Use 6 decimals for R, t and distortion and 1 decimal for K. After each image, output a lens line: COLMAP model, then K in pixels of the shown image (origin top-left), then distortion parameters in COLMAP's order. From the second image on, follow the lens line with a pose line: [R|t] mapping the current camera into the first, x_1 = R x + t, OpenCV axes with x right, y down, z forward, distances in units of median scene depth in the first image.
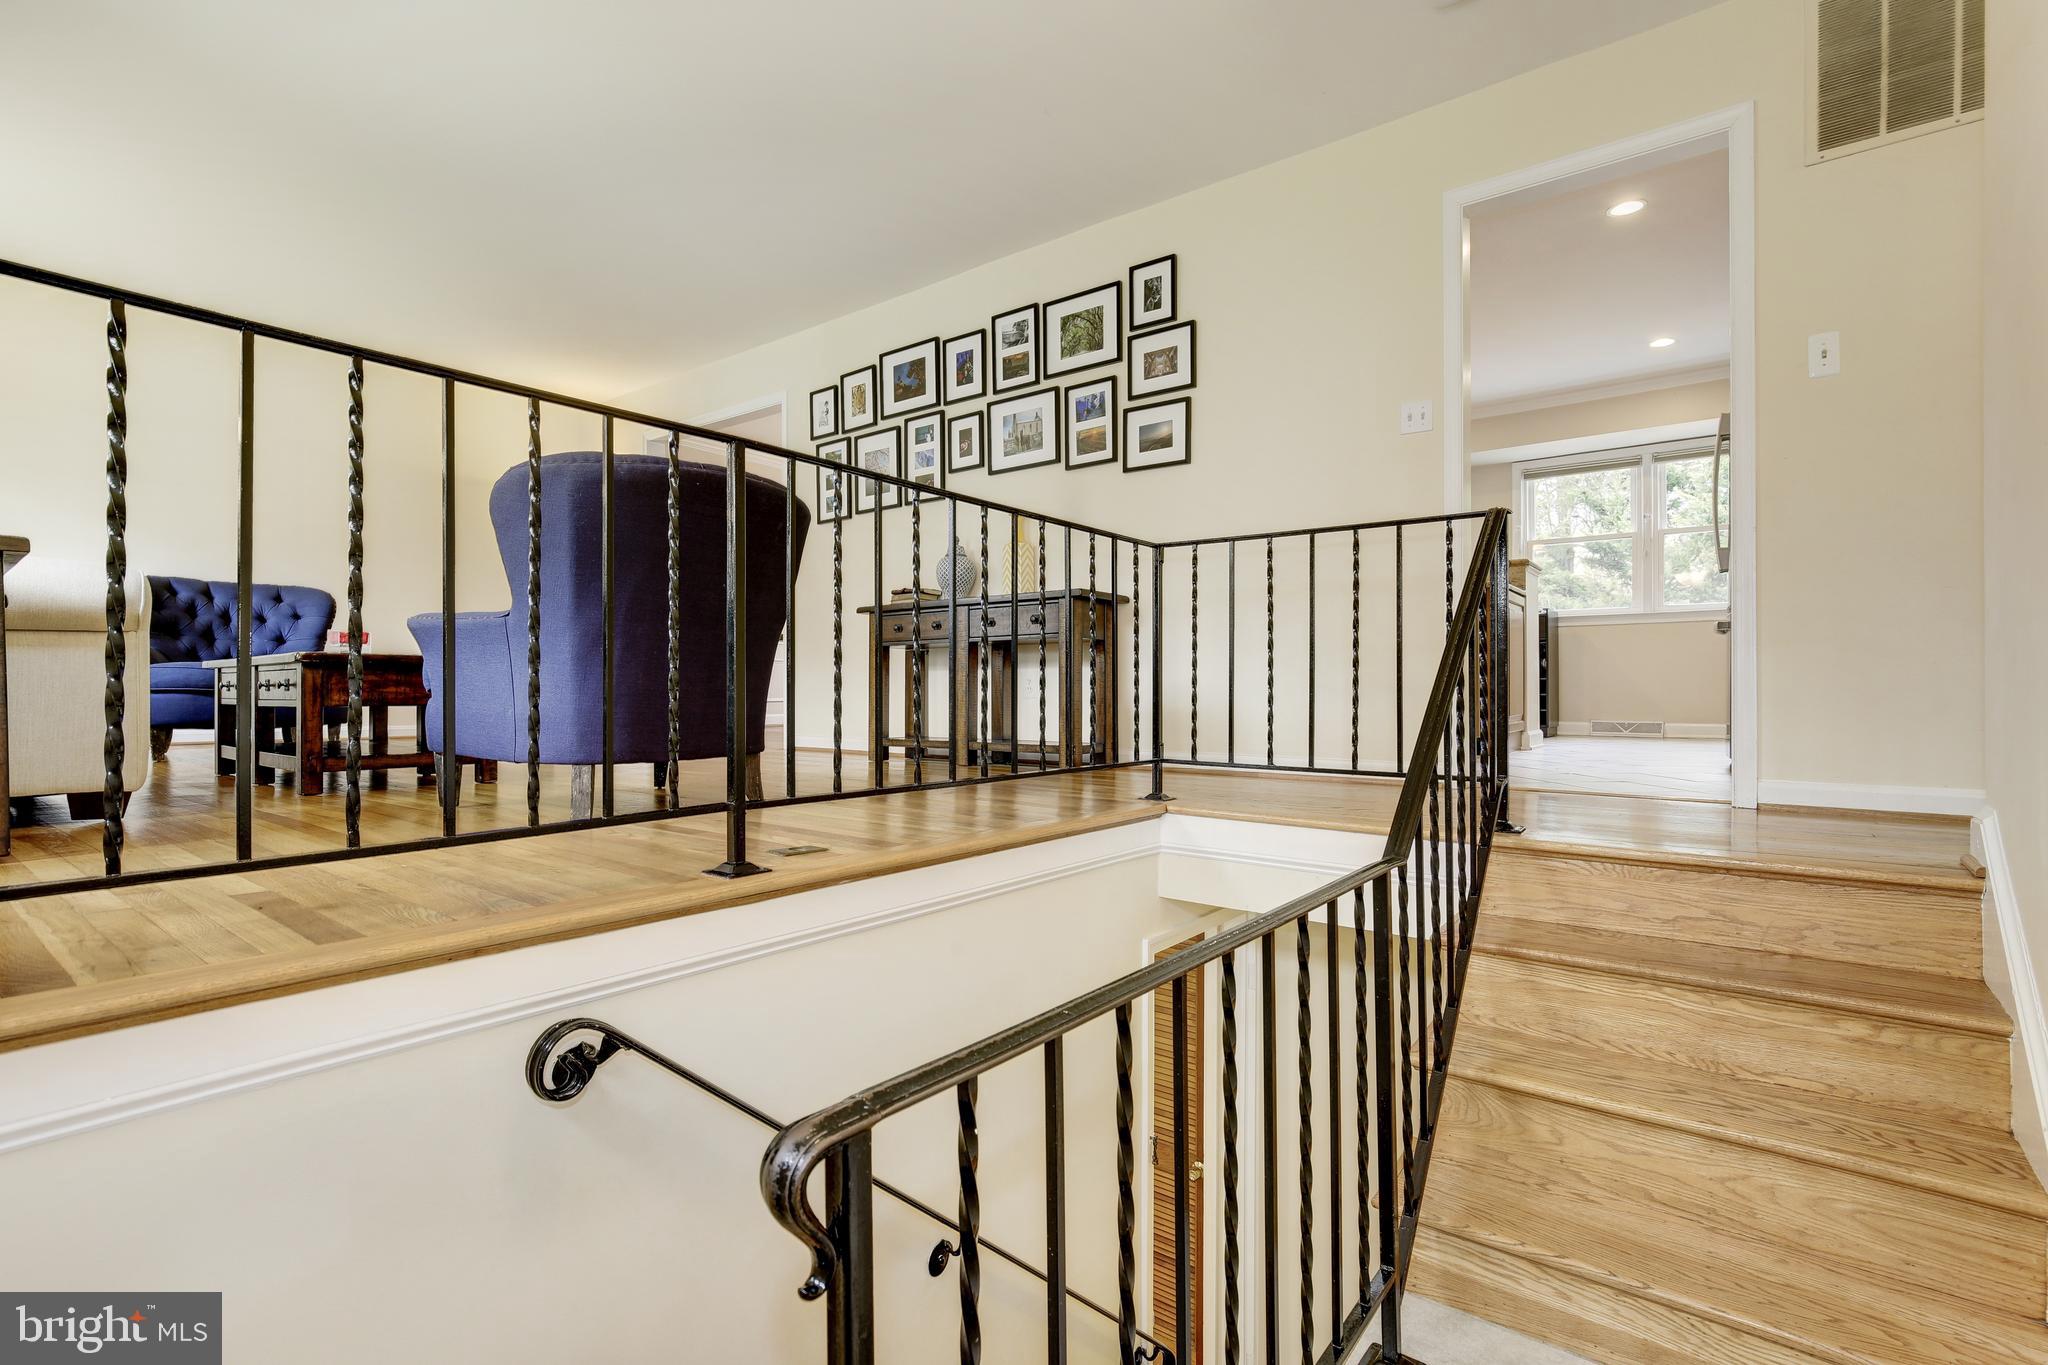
lens RADIAL K [[948.3, 0, 1023.9], [0, 948.3, 692.3], [0, 0, 1]] dist [-0.013401, 0.003945]
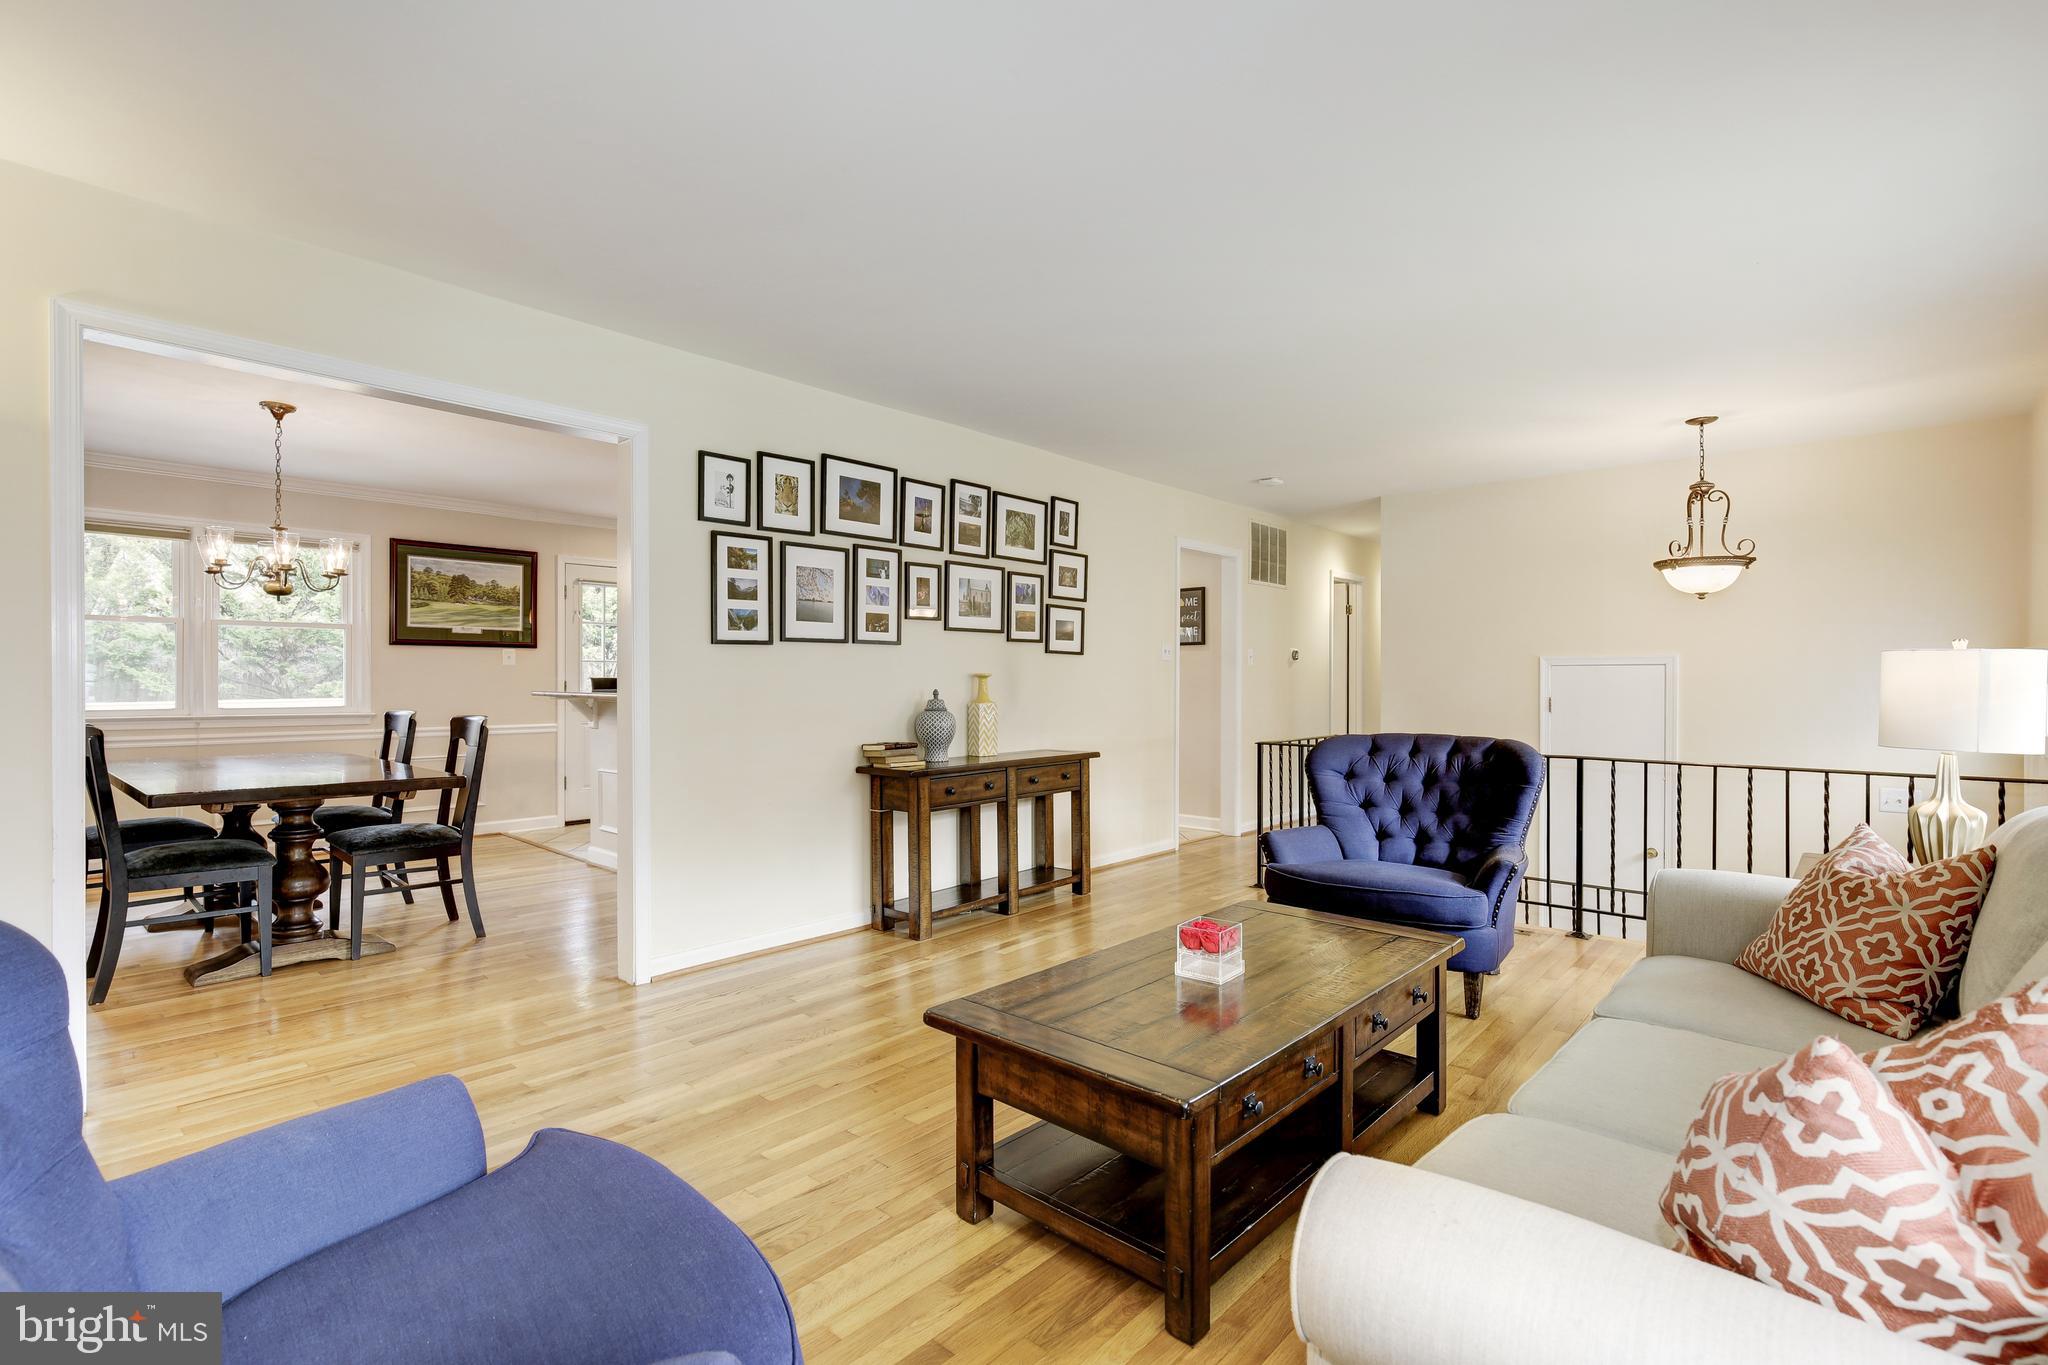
lens RADIAL K [[948.3, 0, 1023.5], [0, 948.3, 679.5], [0, 0, 1]] dist [-0.013401, 0.003945]
pose [[0.069022, -0.006093, 0.997597, -1.078381], [-0.004271, 0.999970, 0.006403, -0.186260], [-0.997606, -0.004702, 0.068994, 0.861071]]
